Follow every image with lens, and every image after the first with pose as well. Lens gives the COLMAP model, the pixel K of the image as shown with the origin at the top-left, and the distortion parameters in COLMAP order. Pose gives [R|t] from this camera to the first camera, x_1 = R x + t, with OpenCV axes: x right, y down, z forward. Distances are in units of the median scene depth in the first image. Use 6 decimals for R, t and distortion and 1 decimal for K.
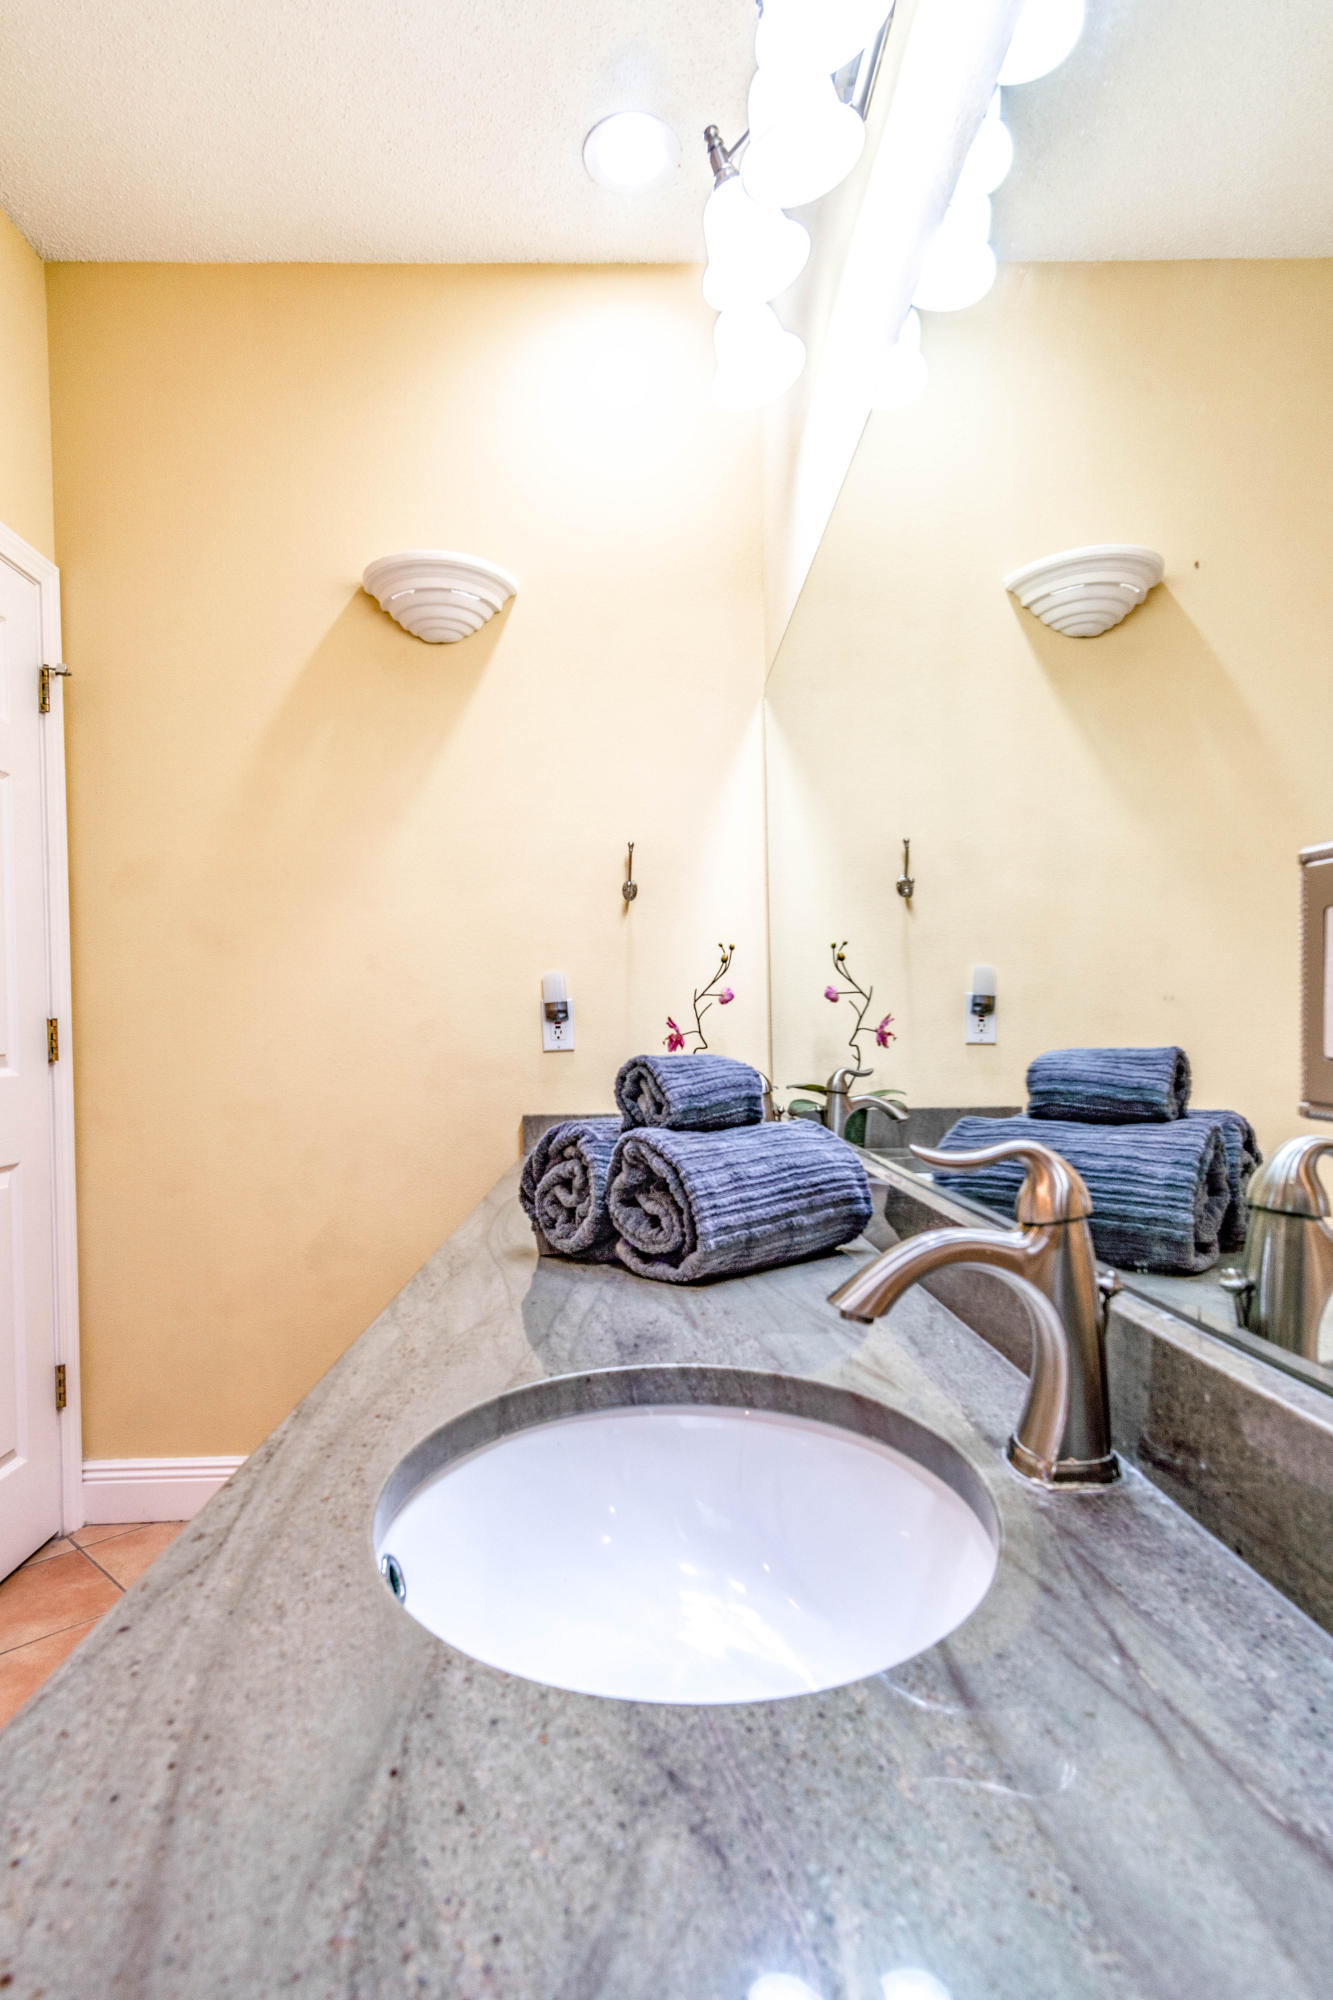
lens RADIAL K [[1076.2, 0, 646.3], [0, 1076.2, 1045.3], [0, 0, 1]] dist [0.001405, 0.005074]
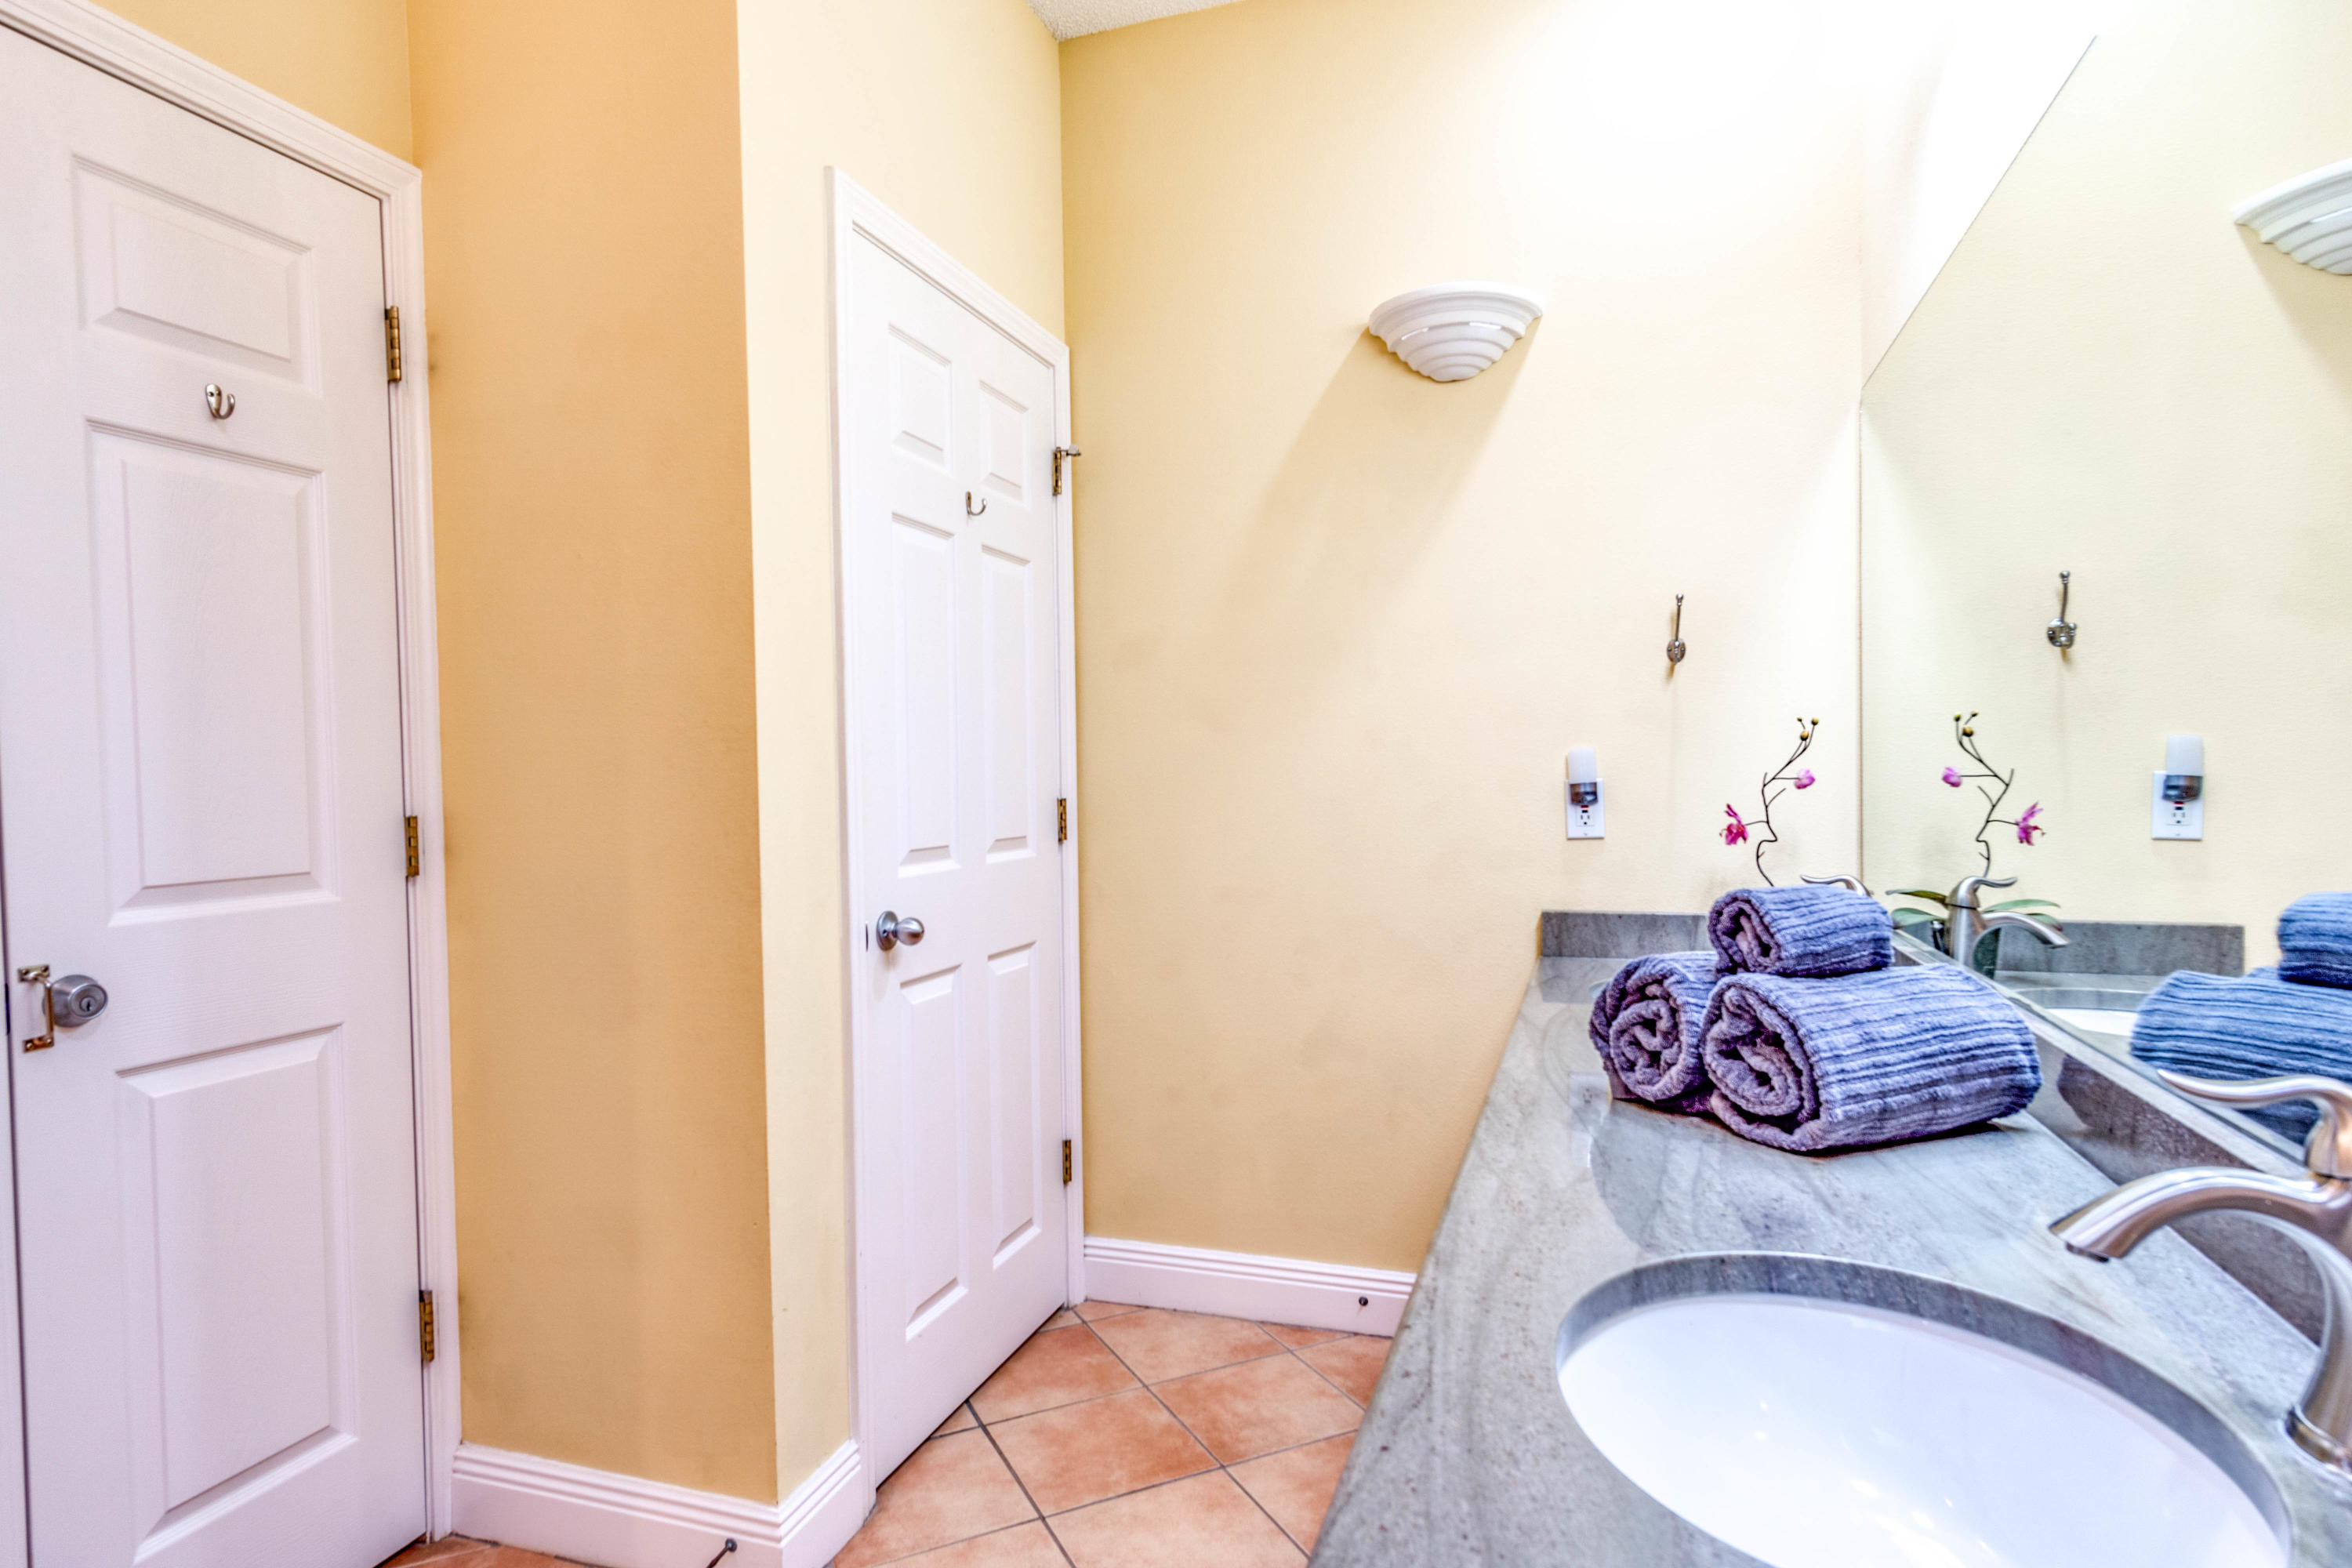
lens RADIAL K [[1265.6, 0, 1168.4], [0, 1265.6, 808.6], [0, 0, 1]] dist [0.001405, 0.005074]
pose [[0.938252, 0.013312, -0.345695, -0.087276], [-0.006756, 0.999774, 0.020163, -0.073390], [0.345886, -0.016582, 0.938130, -0.146563]]
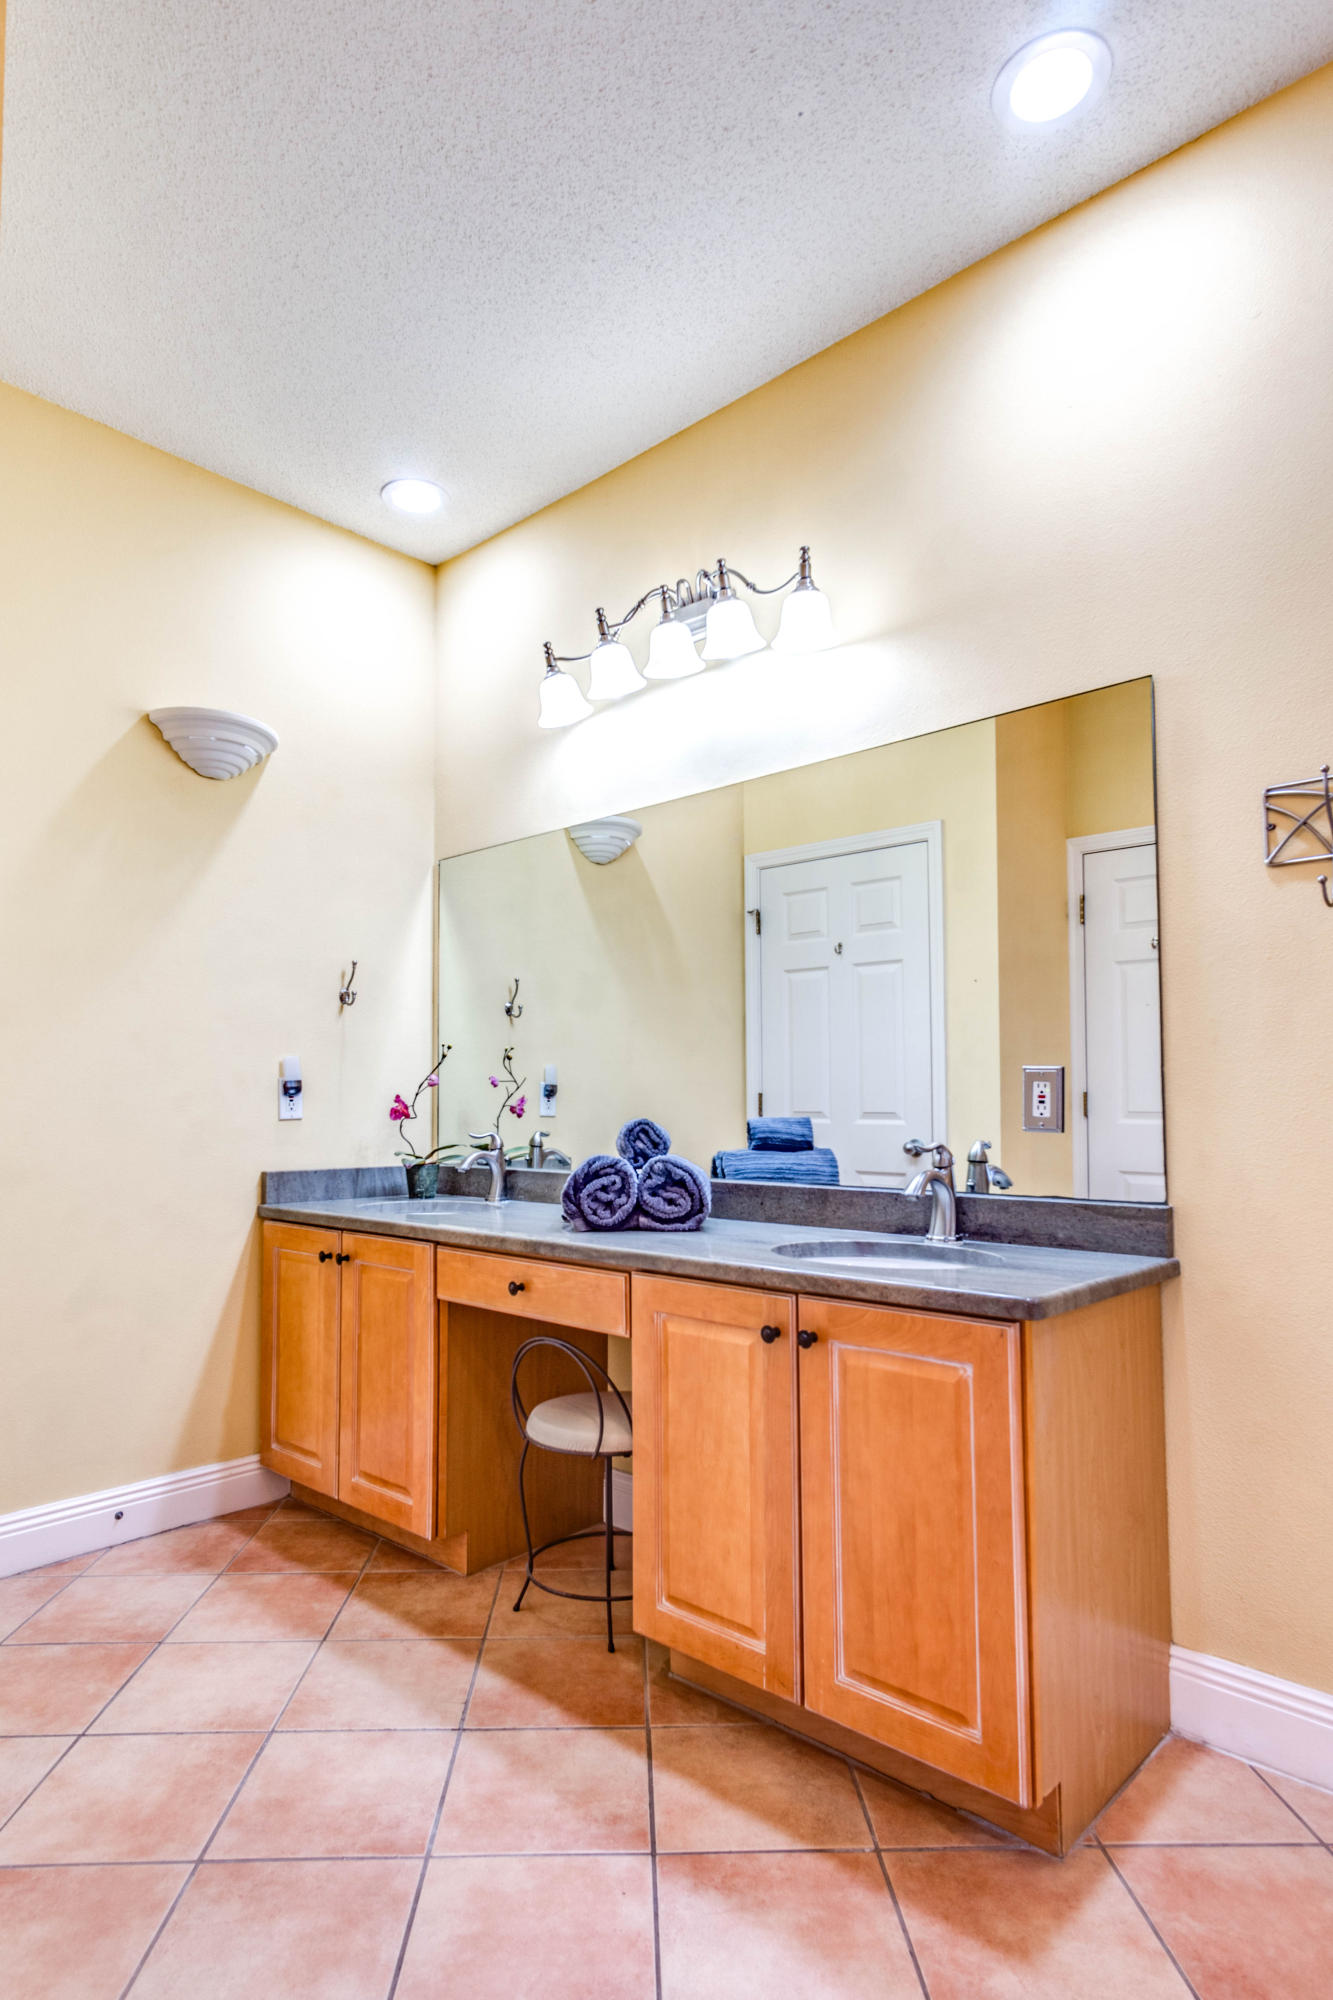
lens RADIAL K [[1076.2, 0, 686.0], [0, 1076.2, 1039.5], [0, 0, 1]] dist [0.001405, 0.005074]
pose [[0.694098, 0.061515, 0.717248, -1.302575], [-0.004963, 0.996728, -0.080682, 0.022204], [-0.719864, 0.052441, 0.692132, -0.381533]]
